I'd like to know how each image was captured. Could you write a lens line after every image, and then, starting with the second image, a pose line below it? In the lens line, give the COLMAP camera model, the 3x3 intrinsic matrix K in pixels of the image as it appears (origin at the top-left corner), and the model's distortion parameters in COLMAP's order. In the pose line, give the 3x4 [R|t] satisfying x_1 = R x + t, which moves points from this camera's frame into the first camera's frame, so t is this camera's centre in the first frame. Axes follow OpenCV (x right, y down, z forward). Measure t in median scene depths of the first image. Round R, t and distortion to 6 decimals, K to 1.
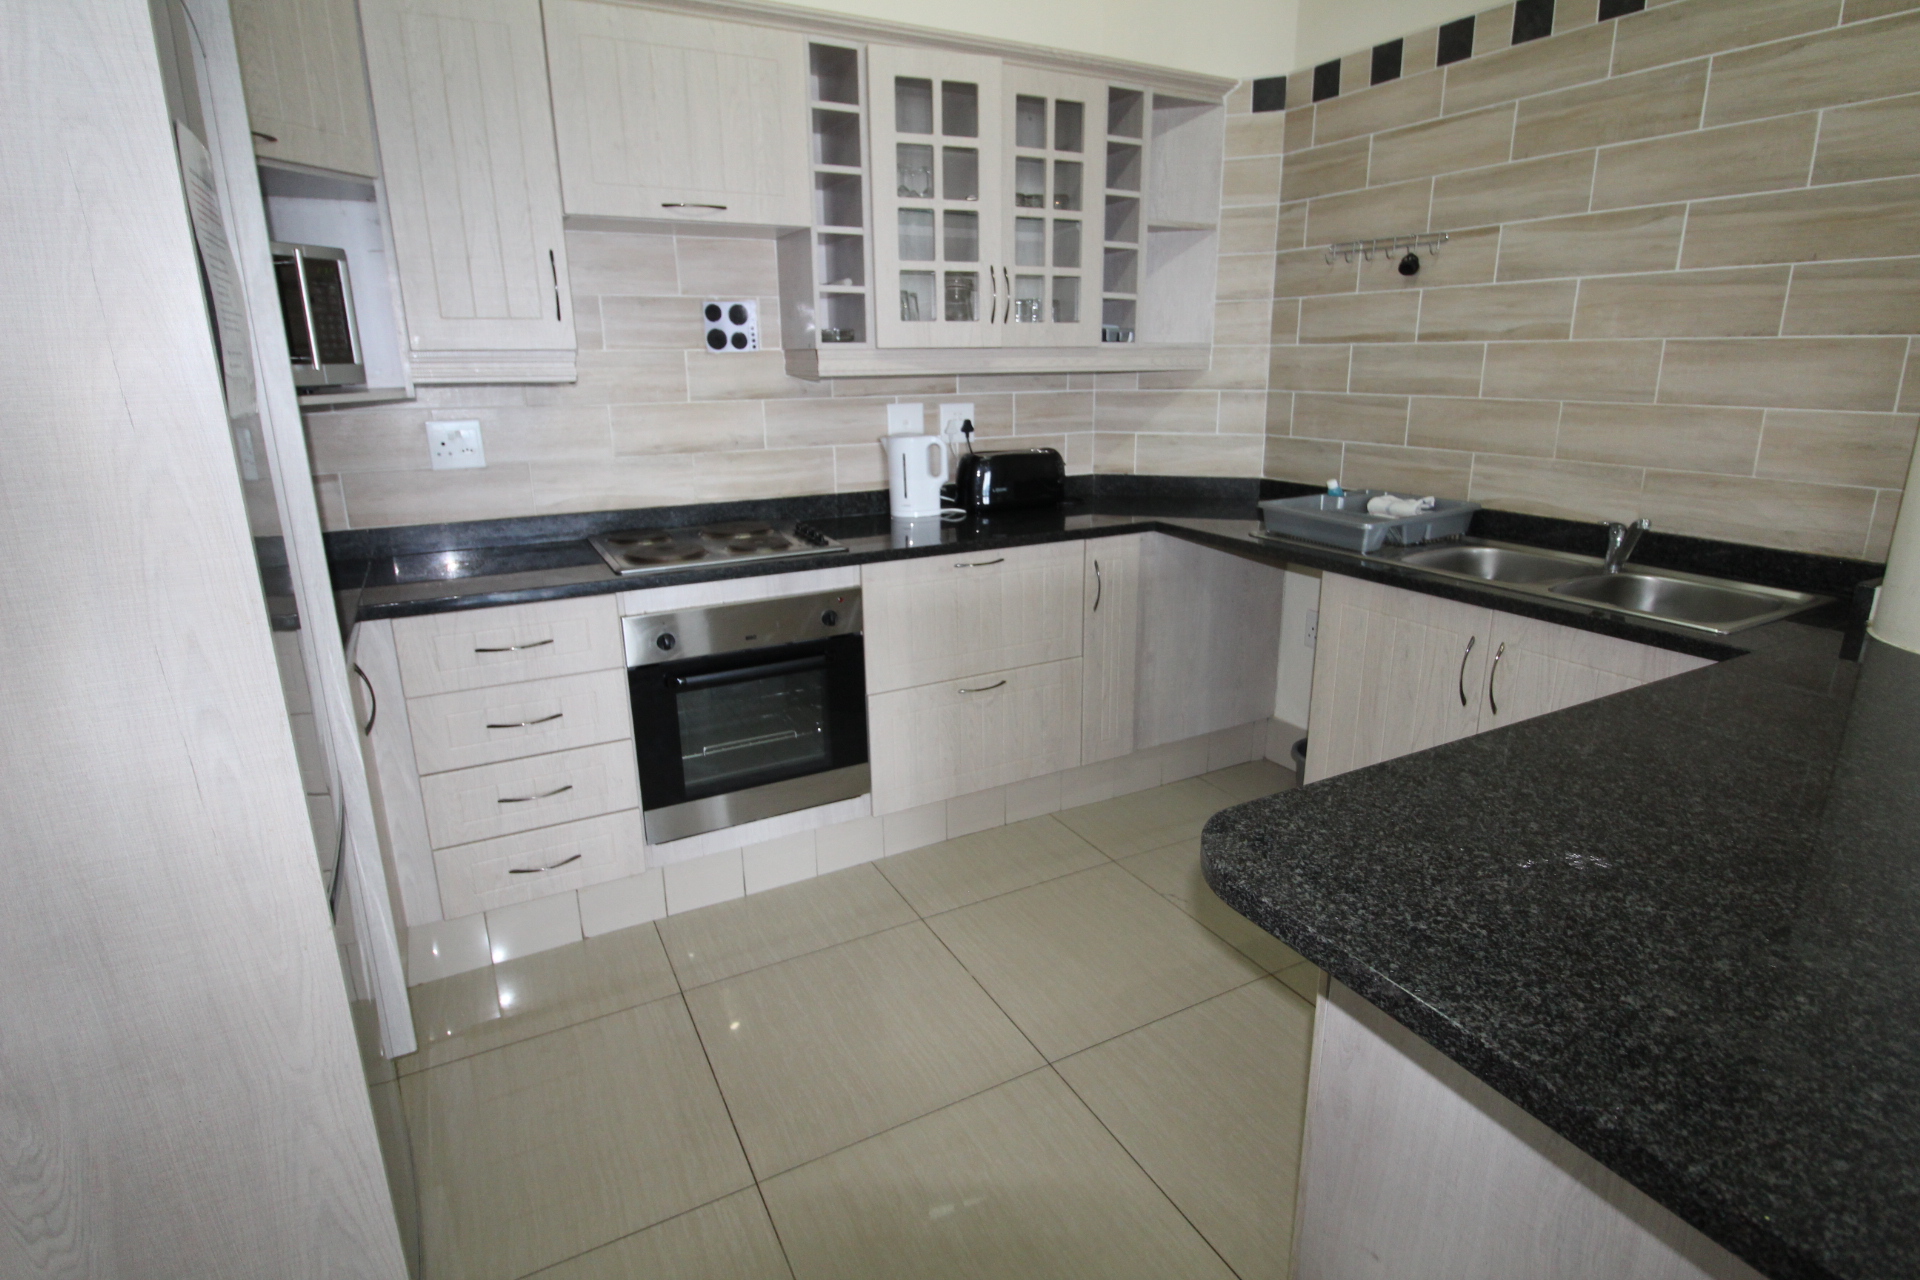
lens RADIAL K [[968.0, 0, 977.1], [0, 968.0, 631.8], [0, 0, 1]] dist [0.001906, -0.009823]
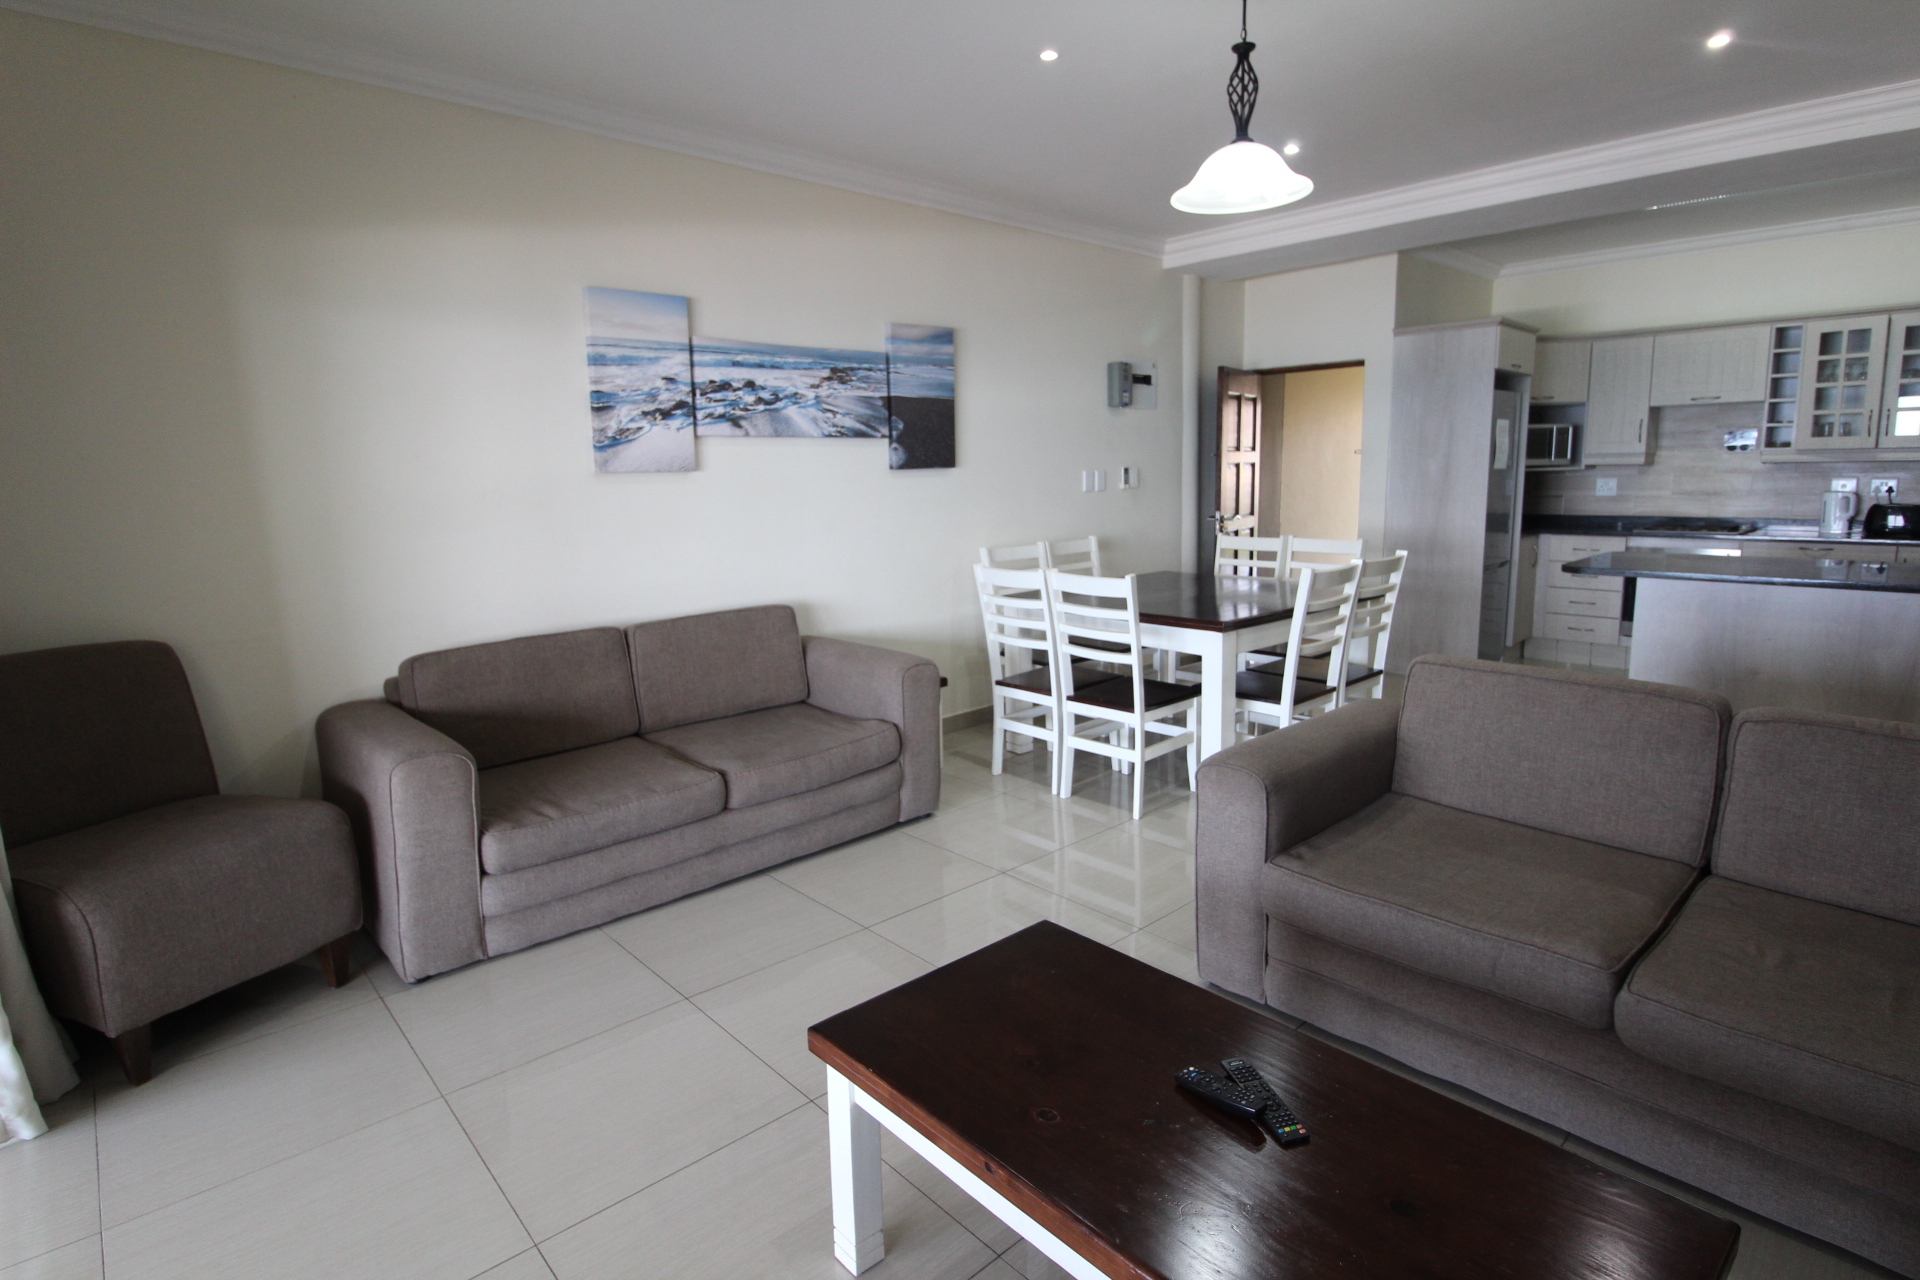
lens RADIAL K [[968.0, 0, 974.5], [0, 968.0, 624.2], [0, 0, 1]] dist [0.001906, -0.009823]
pose [[0.239068, 0.148477, -0.959584, 1.536785], [-0.258421, 0.962328, 0.084520, 0.367406], [0.935983, 0.227771, 0.268431, -1.181884]]
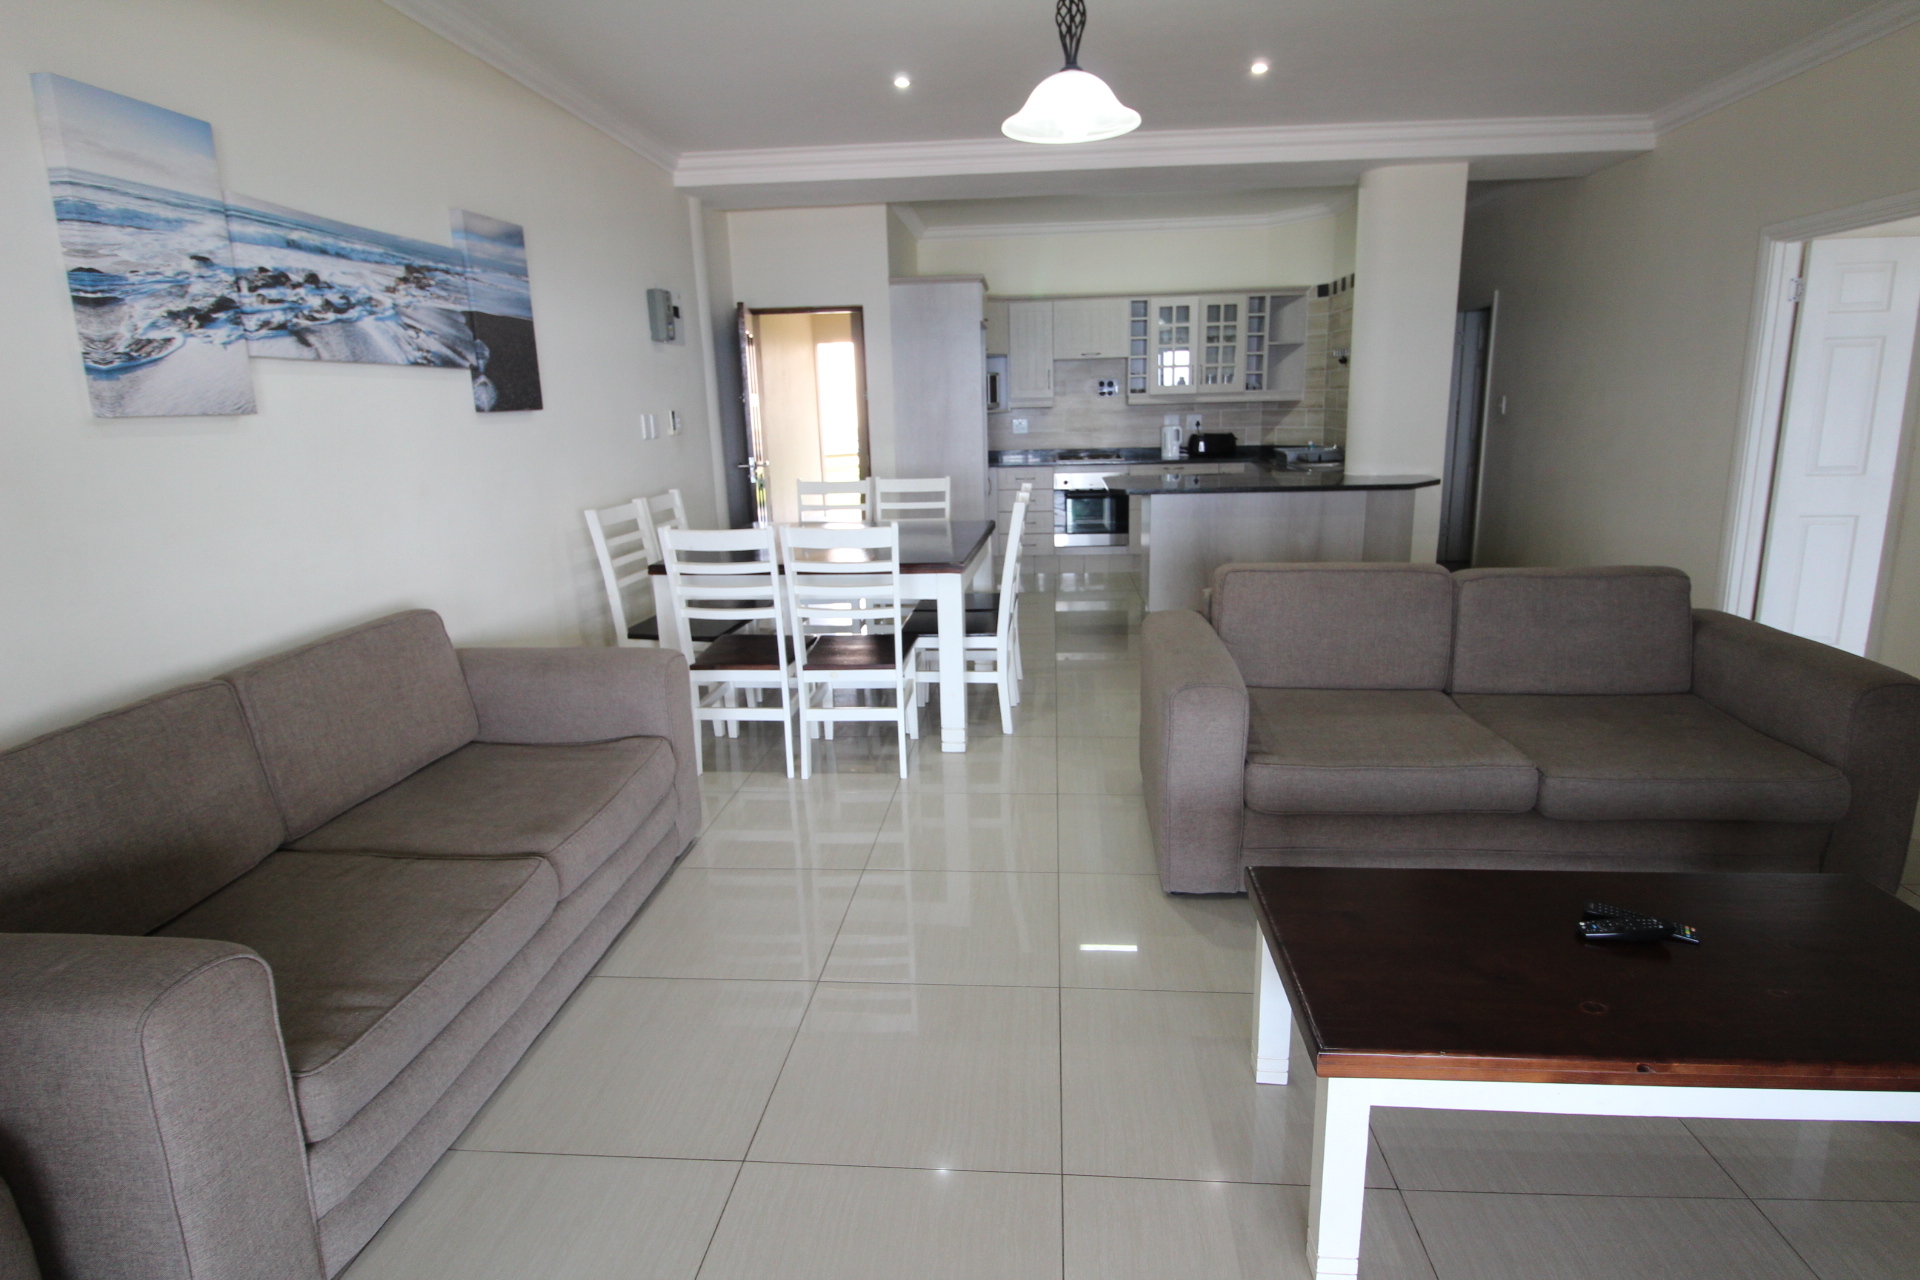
lens RADIAL K [[968.0, 0, 971.9], [0, 968.0, 616.6], [0, 0, 1]] dist [0.001906, -0.009823]
pose [[0.832682, 0.101806, -0.544313, 1.068559], [-0.136358, 0.990384, -0.023361, 0.495379], [0.536701, 0.093674, 0.838557, -1.619154]]
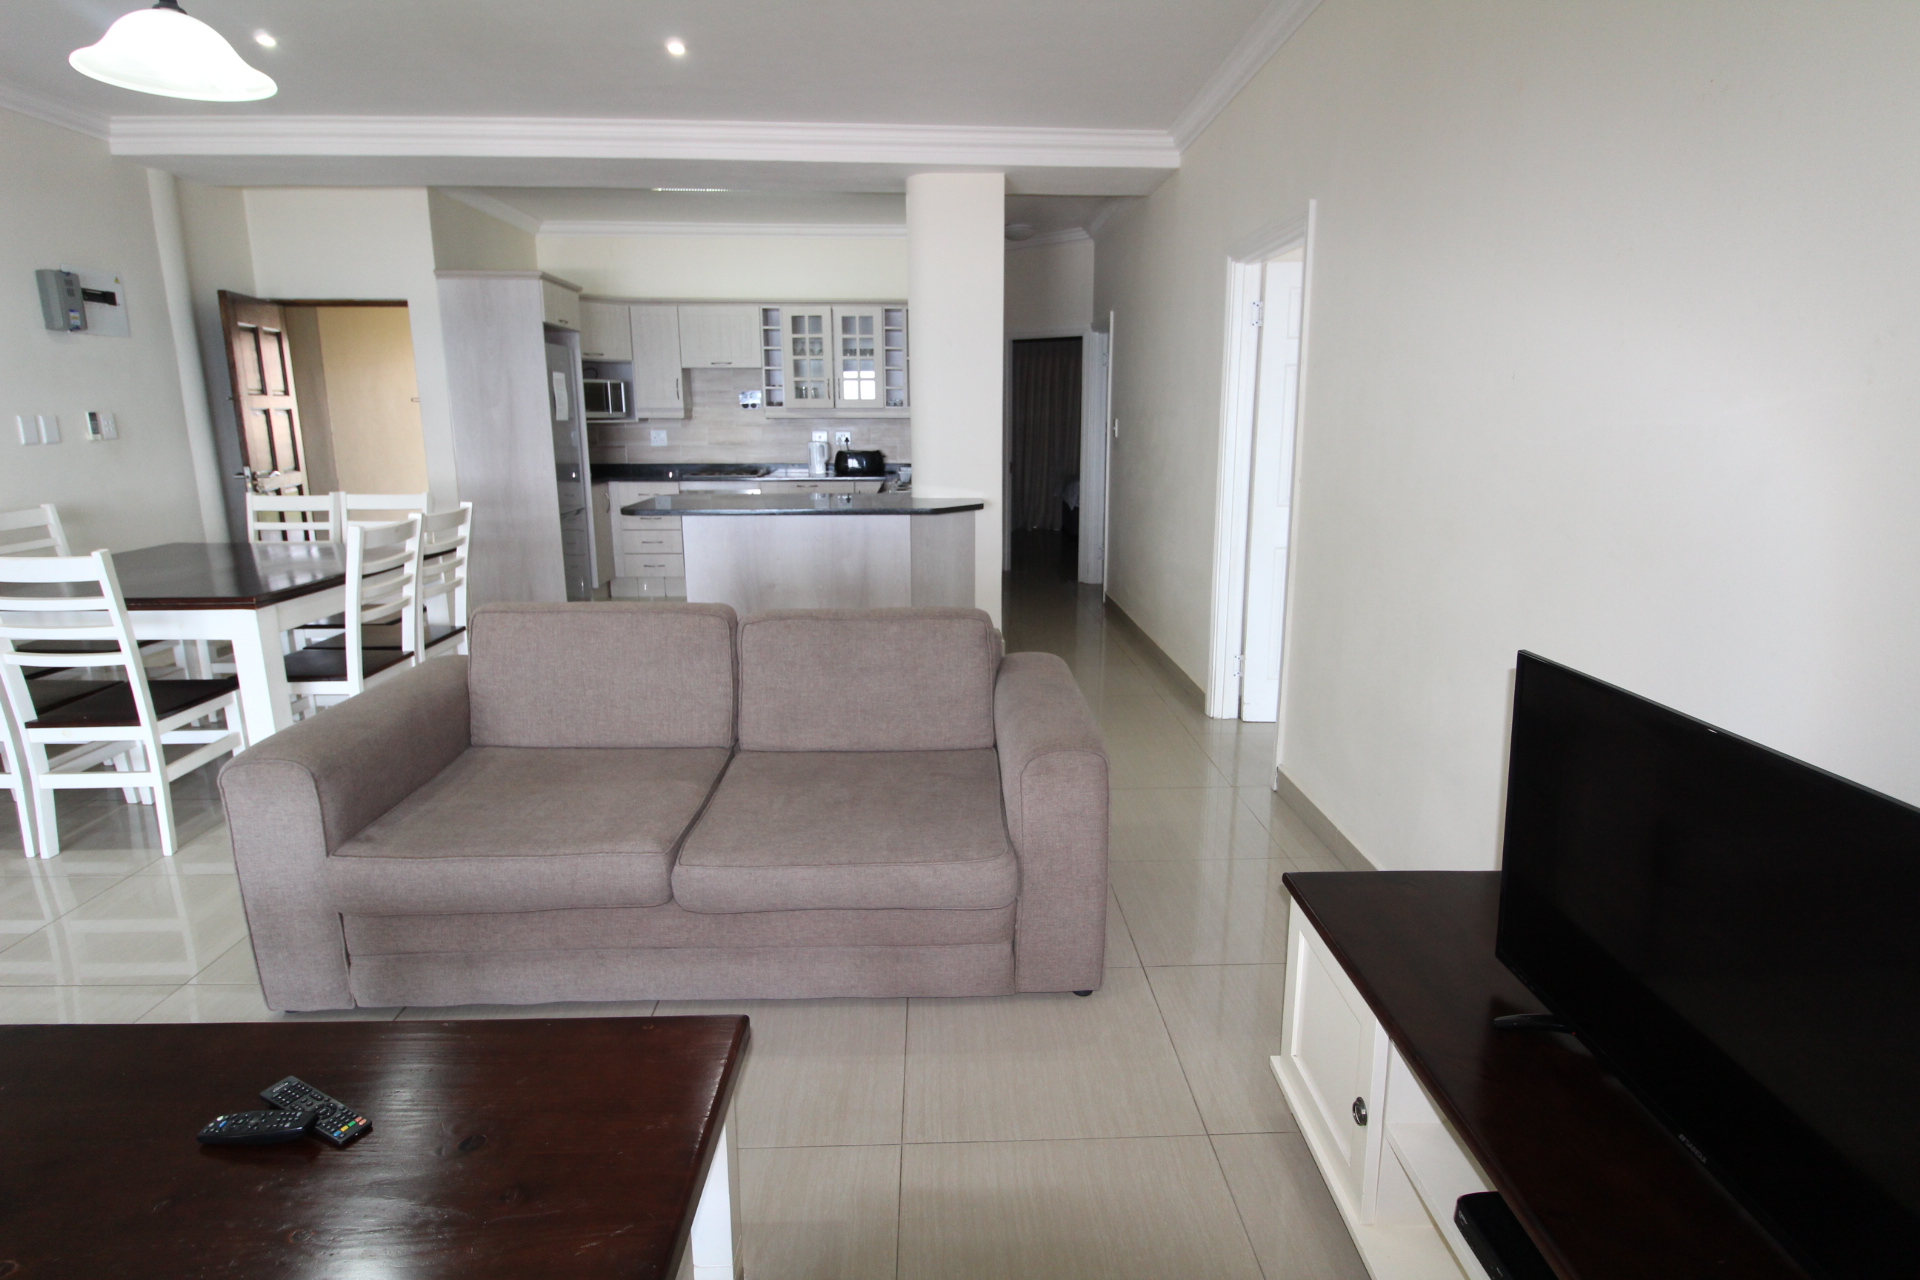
lens RADIAL K [[968.0, 0, 968.9], [0, 968.0, 617.0], [0, 0, 1]] dist [0.001906, -0.009823]
pose [[0.892784, 0.094399, -0.440483, 1.576484], [-0.130538, 0.990058, -0.052401, 0.362674], [0.431157, 0.104283, 0.896230, -1.151325]]
